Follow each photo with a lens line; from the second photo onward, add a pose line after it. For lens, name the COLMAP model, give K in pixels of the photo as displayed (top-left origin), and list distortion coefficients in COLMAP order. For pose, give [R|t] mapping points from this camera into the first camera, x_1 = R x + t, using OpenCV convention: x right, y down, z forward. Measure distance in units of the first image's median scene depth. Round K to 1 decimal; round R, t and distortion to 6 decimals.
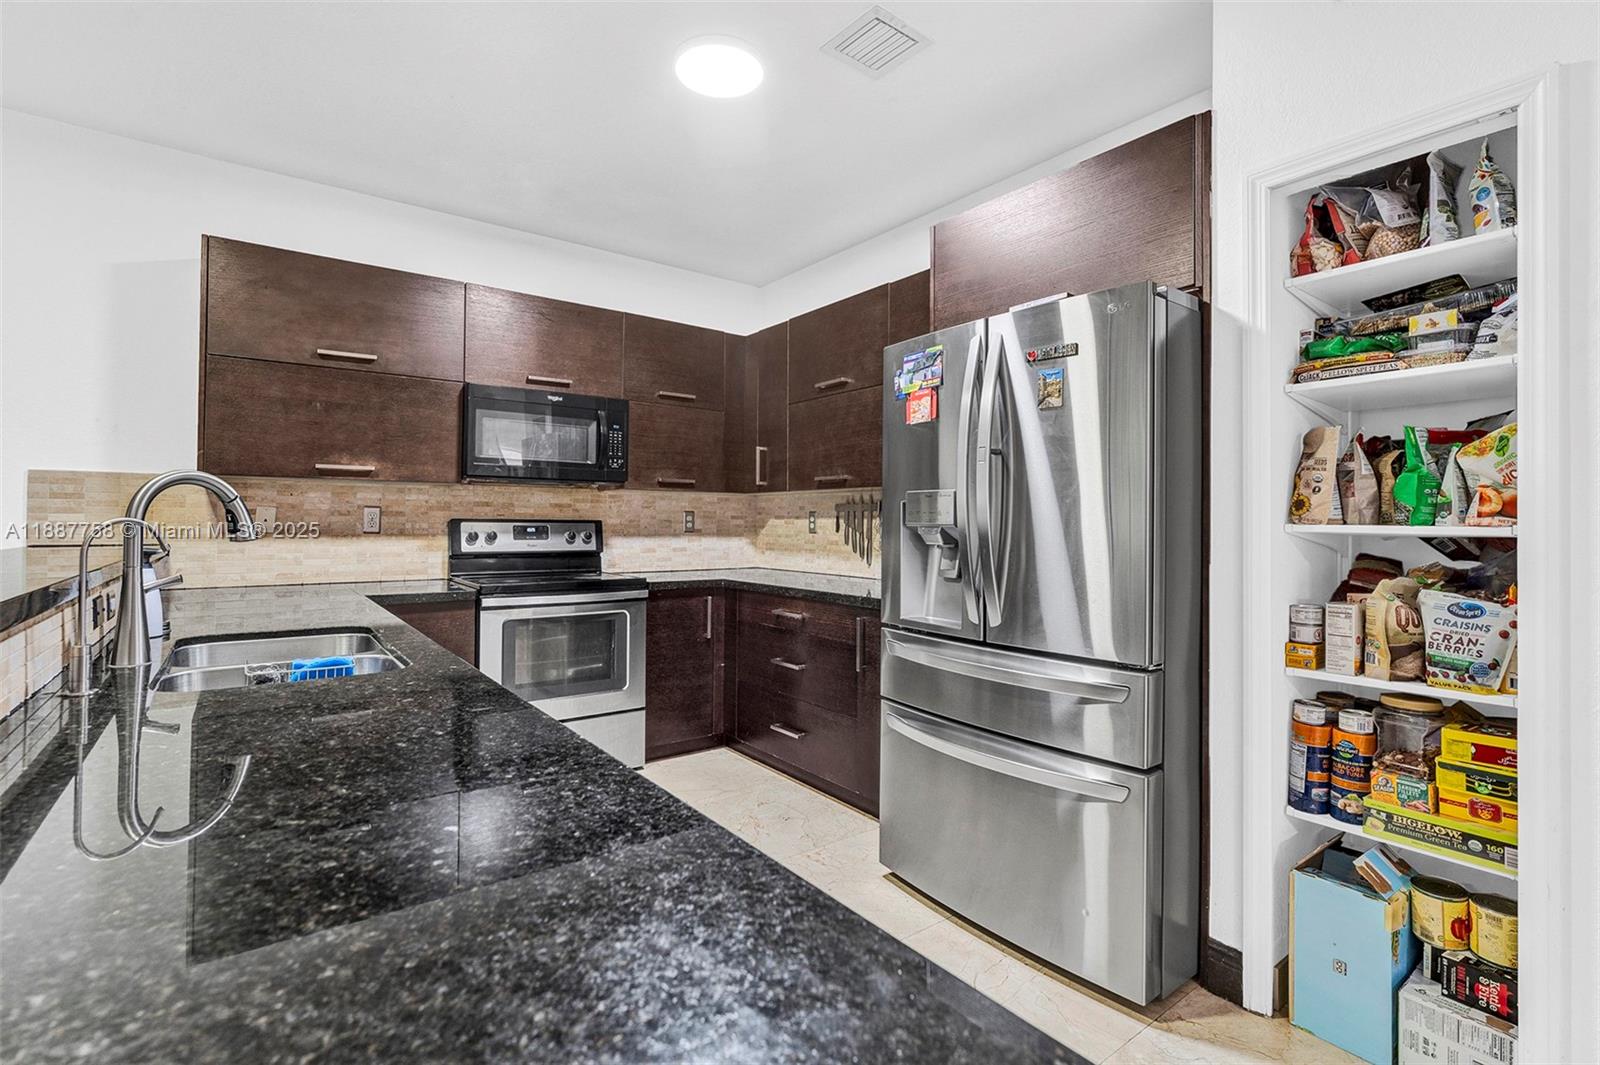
lens RADIAL K [[732.4, 0, 799.1], [0, 732.4, 519.7], [0, 0, 1]] dist [-0.003017, -0.000171]
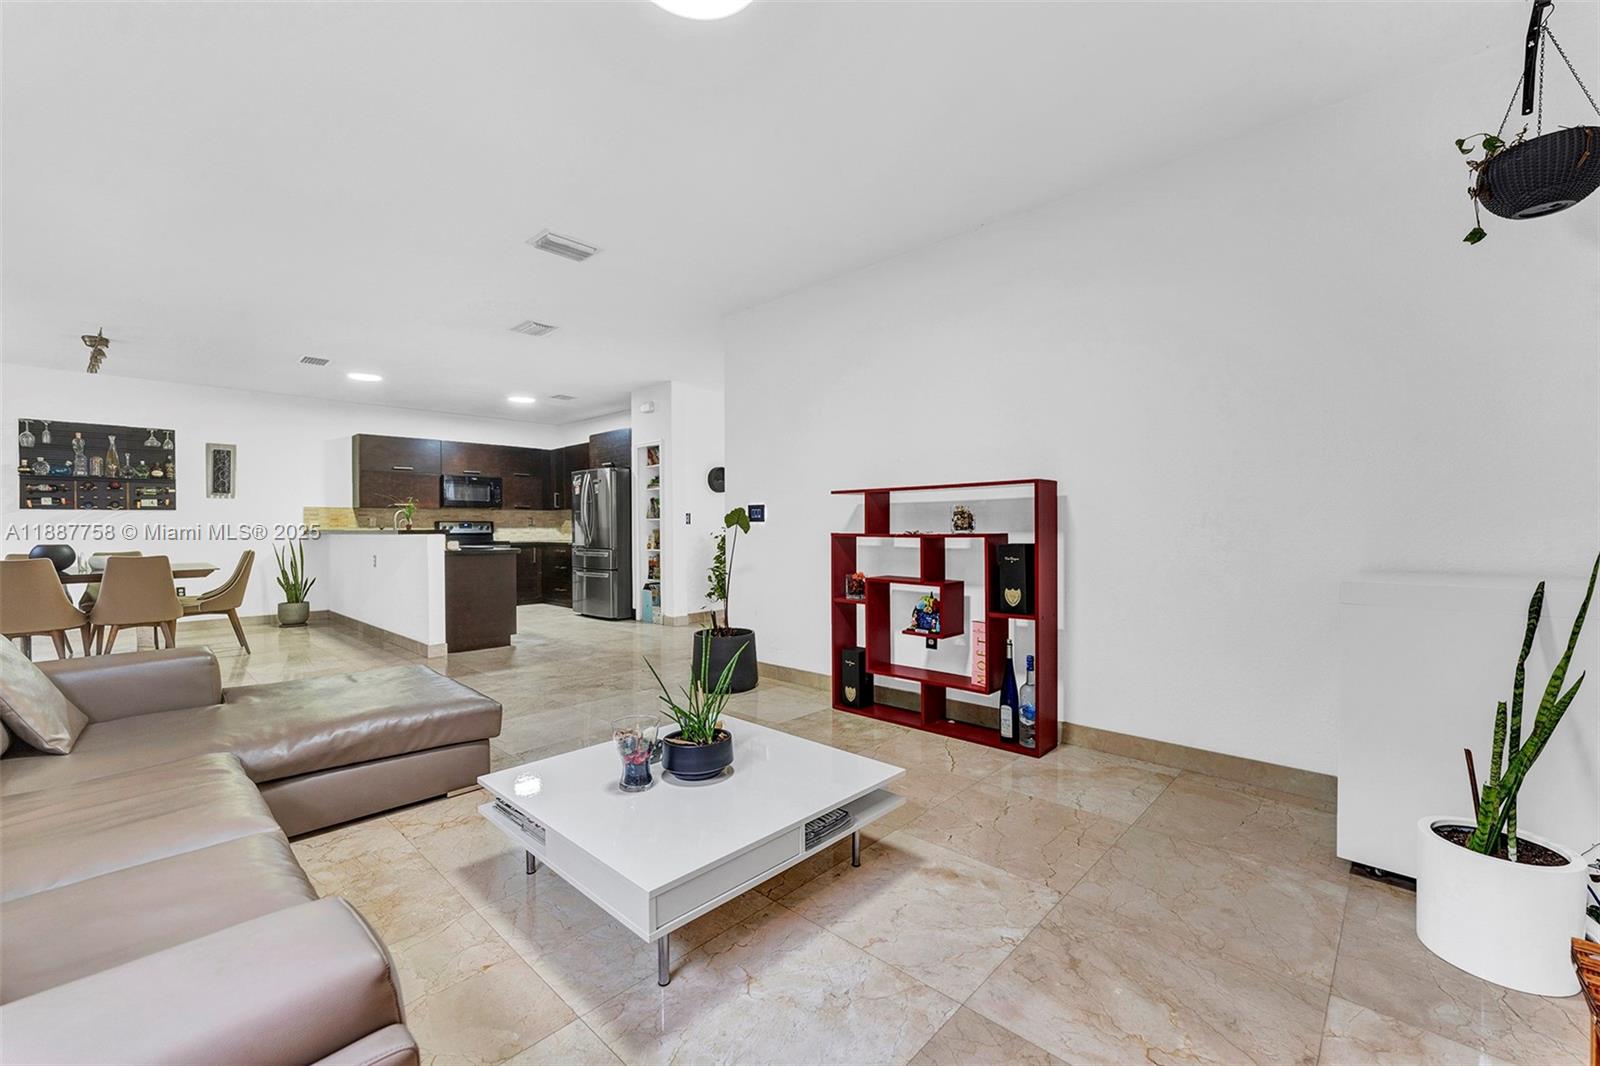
lens RADIAL K [[662.3, 0, 806.8], [0, 662.3, 541.7], [0, 0, 1]] dist [-0.003203, -0.000435]
pose [[0.985815, -0.015157, 0.167150, 0.493841], [0.010389, 0.999515, 0.029362, 0.017048], [-0.167514, -0.027209, 0.985494, -1.711307]]
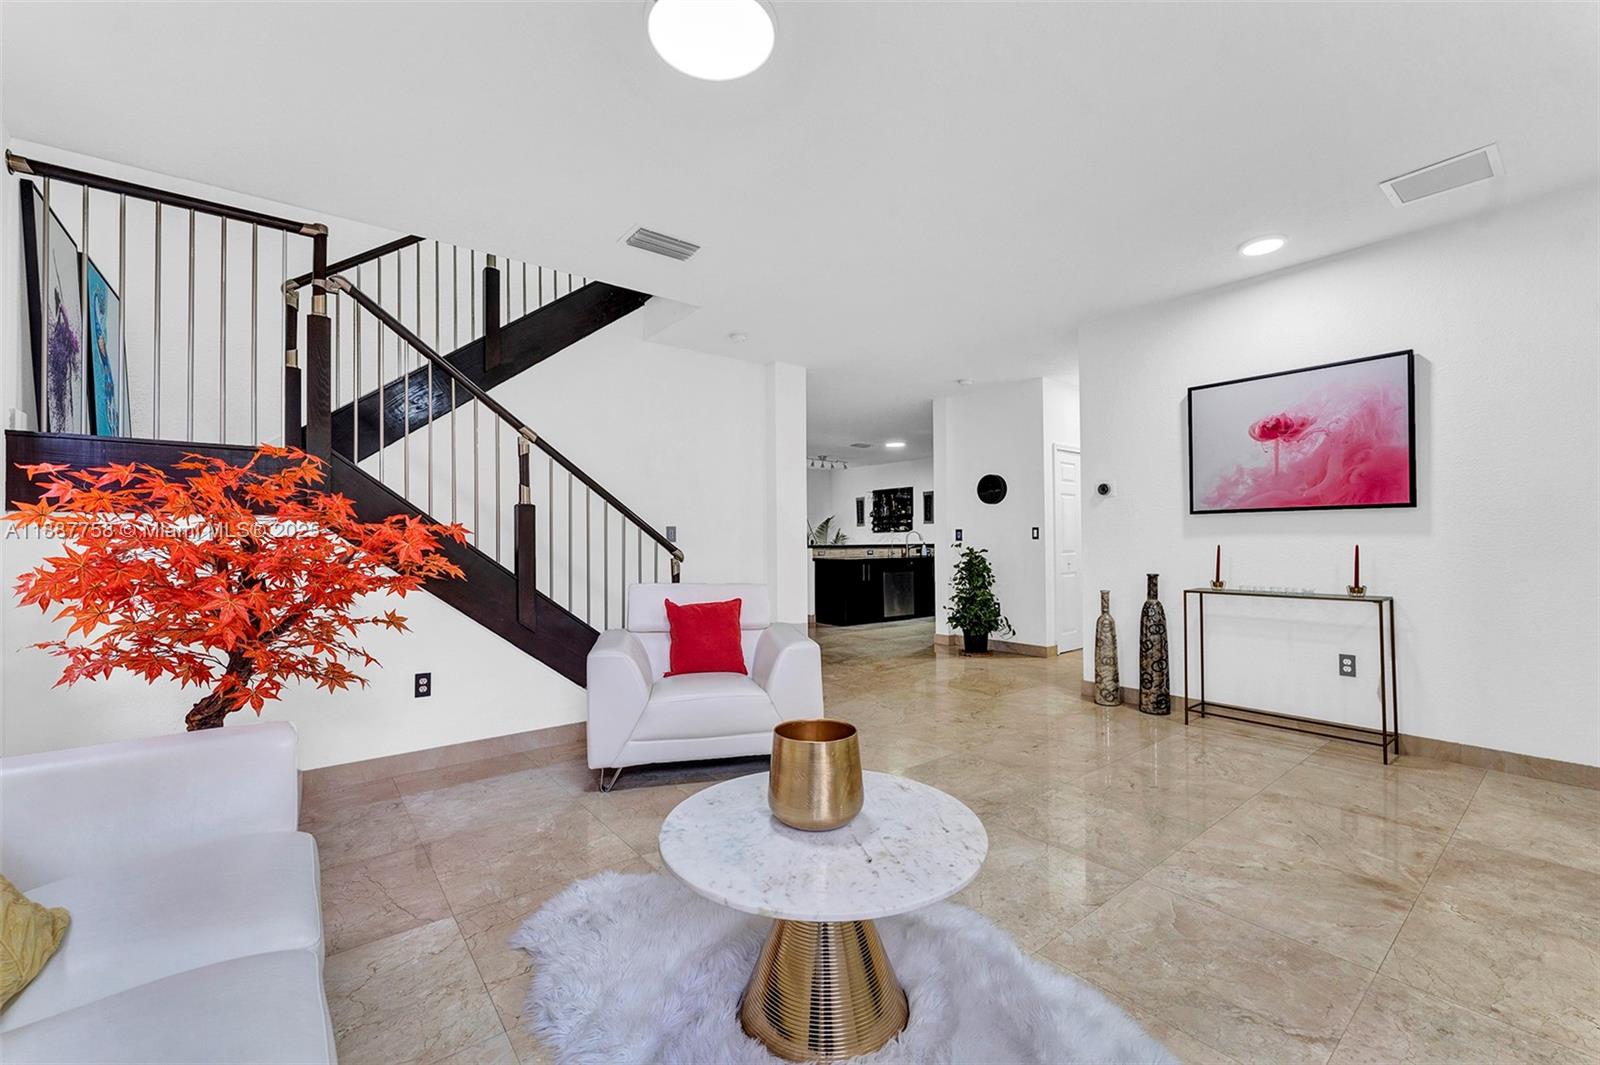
lens RADIAL K [[648.0, 0, 800.8], [0, 648.0, 534.9], [0, 0, 1]] dist [-0.019140, -0.000231]
pose [[0.020918, -0.017805, -0.999623, 2.398905], [0.019328, 0.999662, -0.017401, 0.026872], [0.999594, -0.018956, 0.021255, -0.107217]]
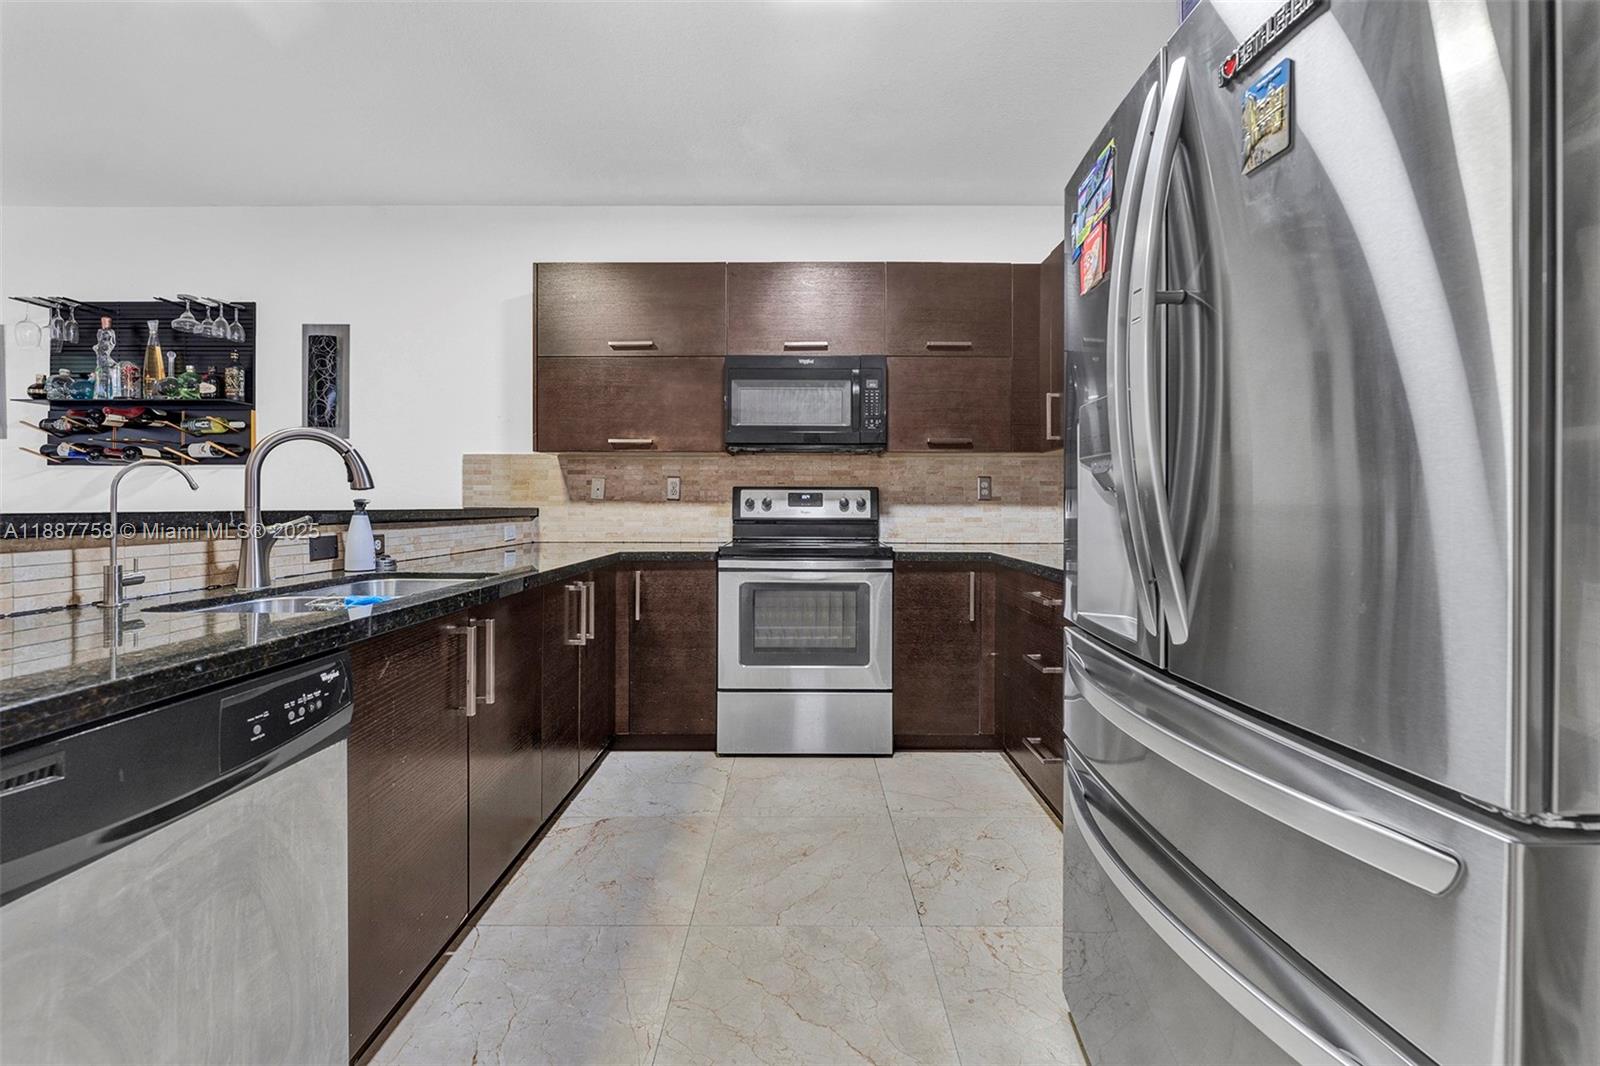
lens RADIAL K [[662.3, 0, 805.0], [0, 662.3, 507.5], [0, 0, 1]] dist [-0.003203, -0.000435]
pose [[0.799605, -0.003625, -0.600516, 0.192045], [0.006813, 0.999972, 0.003034, 0.026671], [0.600488, -0.006518, 0.799607, 0.275042]]
